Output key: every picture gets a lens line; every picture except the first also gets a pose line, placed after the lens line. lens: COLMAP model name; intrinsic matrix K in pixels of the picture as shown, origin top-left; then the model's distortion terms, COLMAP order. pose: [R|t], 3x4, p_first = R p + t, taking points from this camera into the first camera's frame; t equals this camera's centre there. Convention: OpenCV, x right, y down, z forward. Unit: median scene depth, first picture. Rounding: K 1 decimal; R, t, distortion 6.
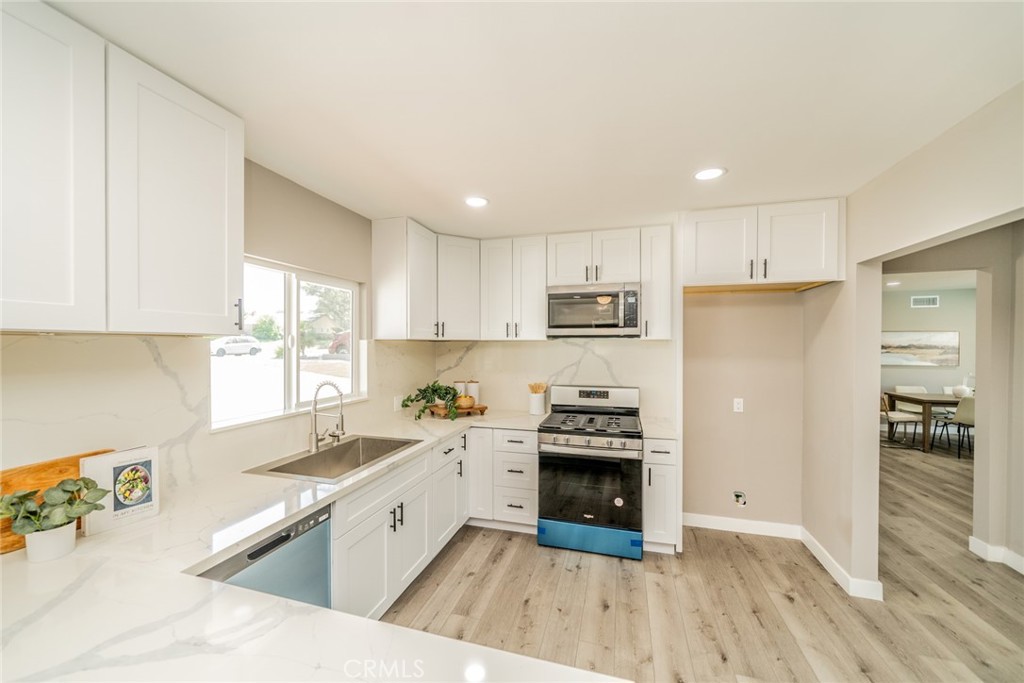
lens RADIAL K [[390.6, 0, 506.3], [0, 390.6, 349.1], [0, 0, 1]] dist [-0.003355, -0.000153]
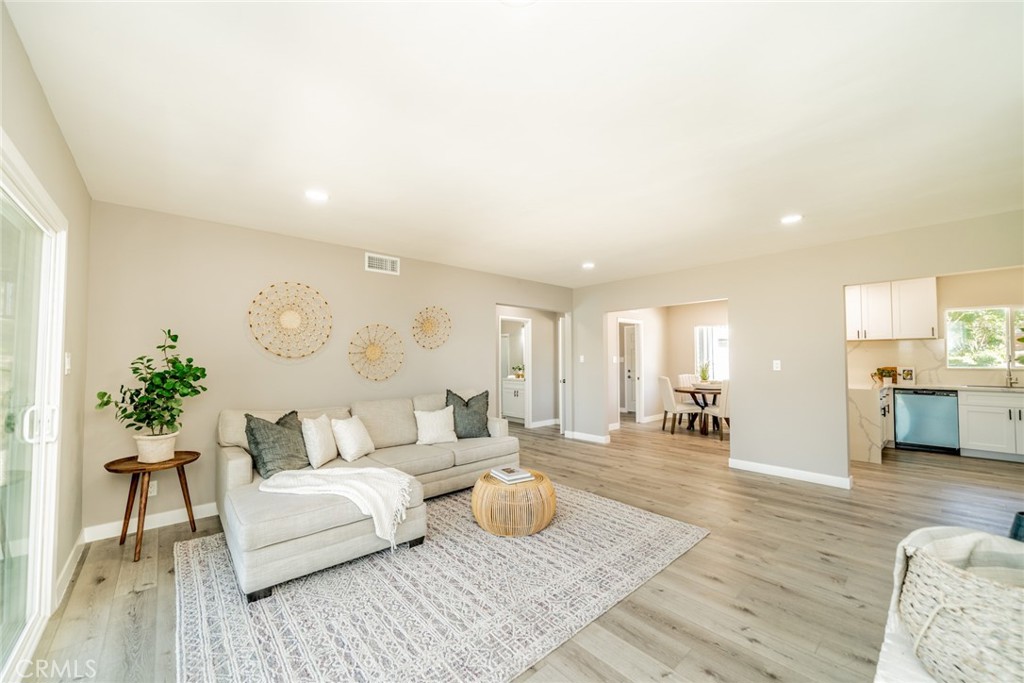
lens RADIAL K [[390.6, 0, 506.3], [0, 390.6, 349.1], [0, 0, 1]] dist [-0.003355, -0.000153]
pose [[-0.529441, -0.021372, -0.848077, 2.259512], [-0.008295, 0.999765, -0.020016, 0.087976], [0.848306, -0.003562, -0.529494, -0.208095]]
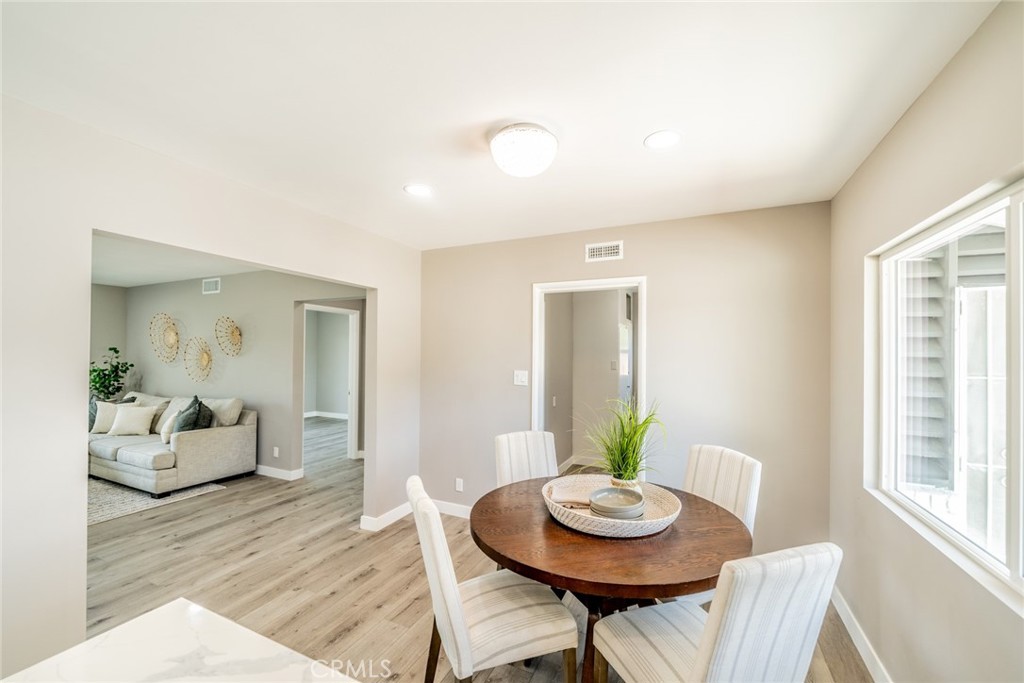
lens RADIAL K [[406.4, 0, 504.2], [0, 406.4, 349.8], [0, 0, 1]] dist [-0.002339, -0.000110]
pose [[-0.987752, -0.009185, 0.155761, -0.306441], [-0.008779, 0.999956, 0.003299, 0.015416], [-0.155785, 0.001891, -0.987789, 0.229913]]
